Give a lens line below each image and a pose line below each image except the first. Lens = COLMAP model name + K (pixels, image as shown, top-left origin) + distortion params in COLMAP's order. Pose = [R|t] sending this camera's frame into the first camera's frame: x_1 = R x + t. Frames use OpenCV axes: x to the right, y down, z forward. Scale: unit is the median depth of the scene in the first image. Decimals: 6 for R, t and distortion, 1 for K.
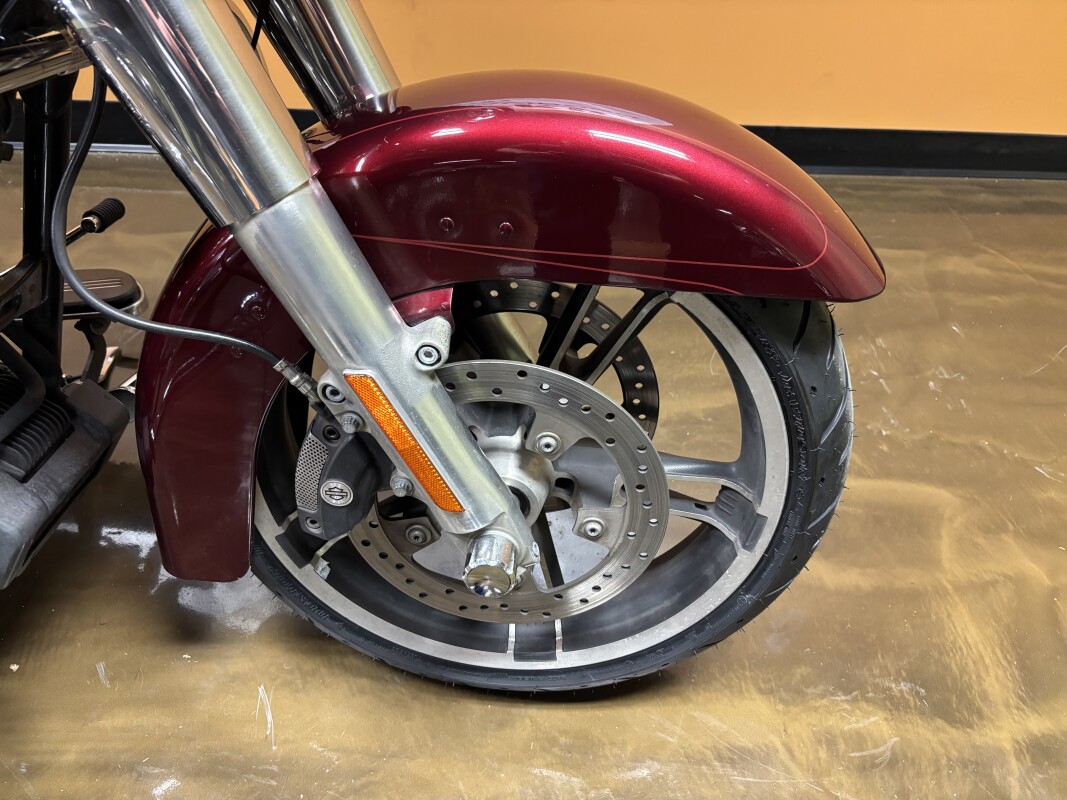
lens RADIAL K [[837.0, 0, 542.9], [0, 837.0, 407.5], [0, 0, 1]] dist [0.031477, -0.048157]
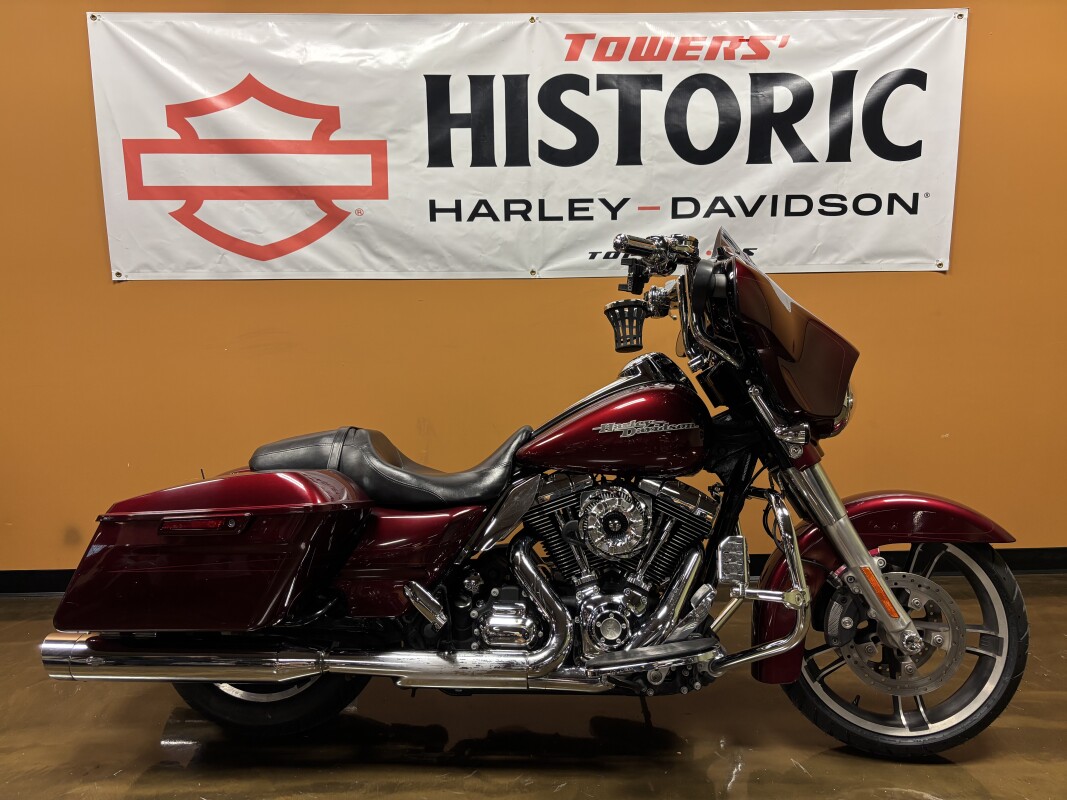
lens RADIAL K [[819.9, 0, 526.3], [0, 819.9, 398.3], [0, 0, 1]] dist [0.011014, -0.003636]
pose [[0.993927, -0.078522, -0.077093, -1.016745], [0.016015, 0.796341, -0.604636, 1.126206], [0.108869, 0.599730, 0.792762, -1.758073]]
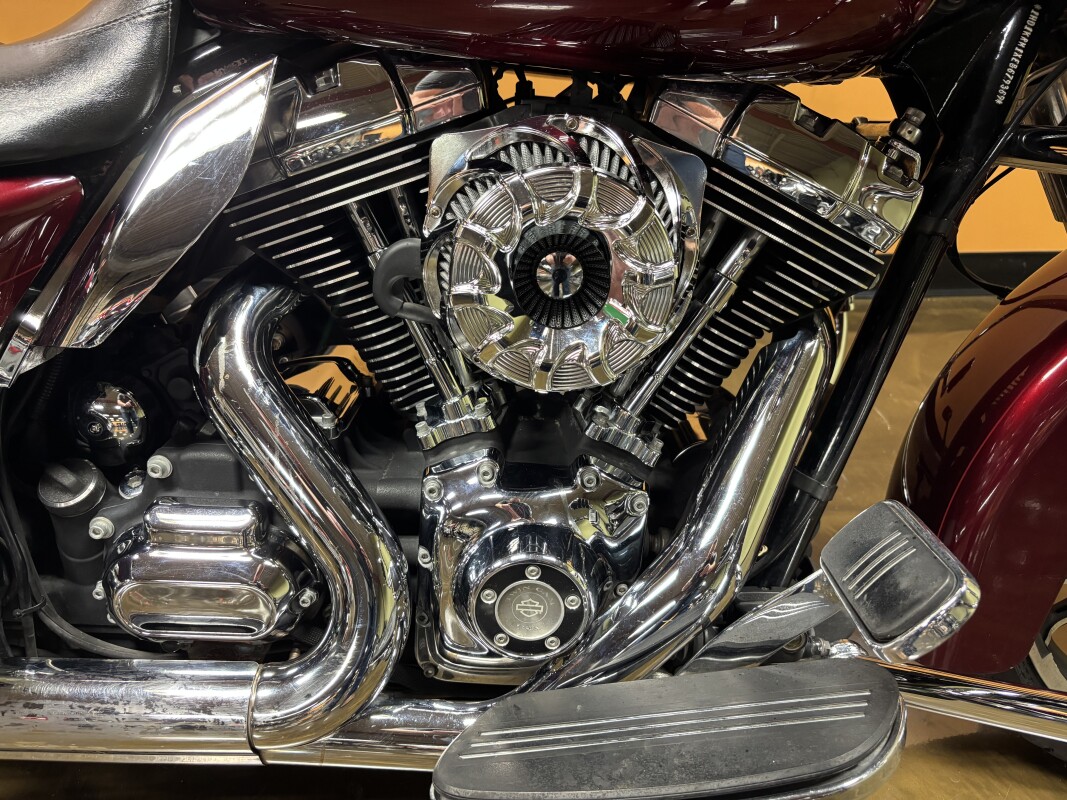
lens RADIAL K [[837.0, 0, 524.3], [0, 837.0, 398.9], [0, 0, 1]] dist [0.031477, -0.048157]
pose [[0.998932, -0.042762, -0.017504, -0.989791], [0.037974, 0.975596, -0.216267, 0.095476], [0.026324, 0.215371, 0.976177, -0.020585]]
